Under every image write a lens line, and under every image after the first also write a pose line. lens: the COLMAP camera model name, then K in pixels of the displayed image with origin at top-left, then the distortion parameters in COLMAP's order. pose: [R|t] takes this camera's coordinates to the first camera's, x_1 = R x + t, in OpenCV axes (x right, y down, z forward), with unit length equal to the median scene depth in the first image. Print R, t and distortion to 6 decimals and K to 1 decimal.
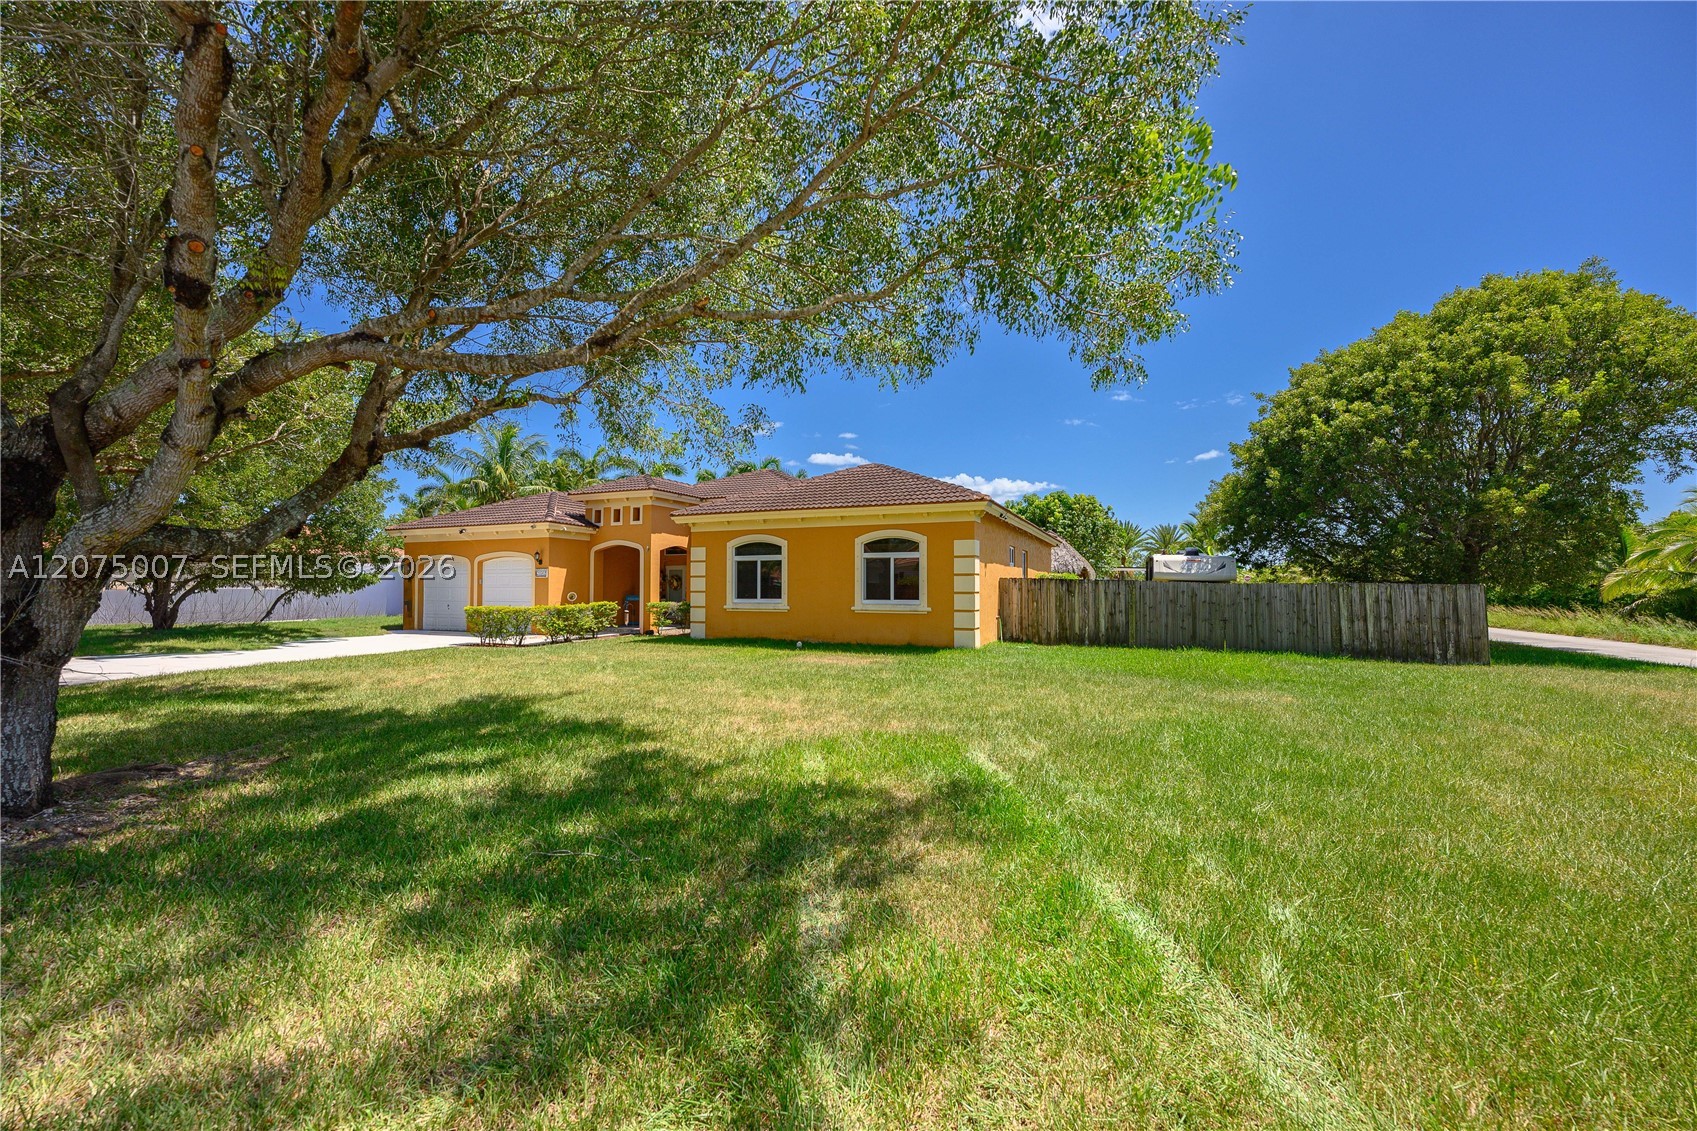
lens RADIAL K [[681.1, 0, 848.3], [0, 681.1, 538.9], [0, 0, 1]] dist [-0.000331, 0.000282]
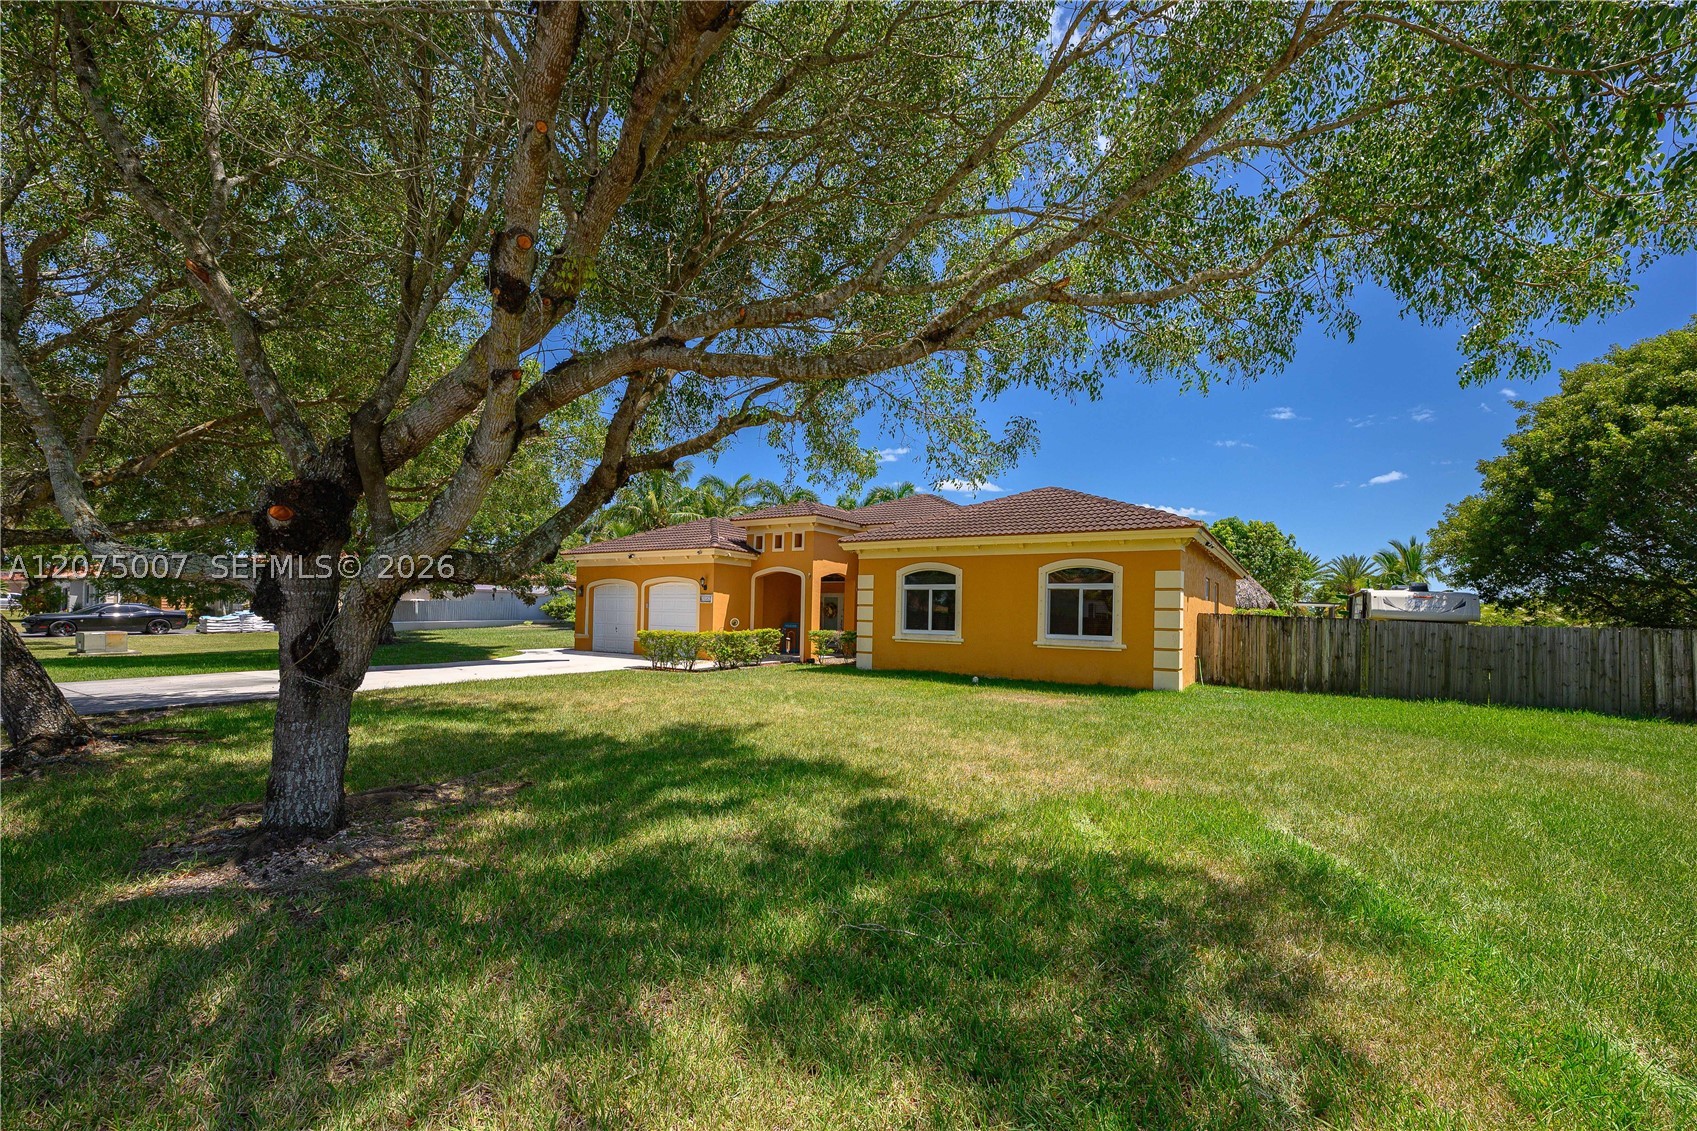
lens RADIAL K [[676.8, 0, 842.0], [0, 676.8, 571.8], [0, 0, 1]] dist [-0.000086, 0.000190]
pose [[0.988605, 0.011896, -0.150063, -0.116010], [-0.010642, 0.999901, 0.009160, -0.000638], [0.150157, -0.007458, 0.988634, 0.049005]]
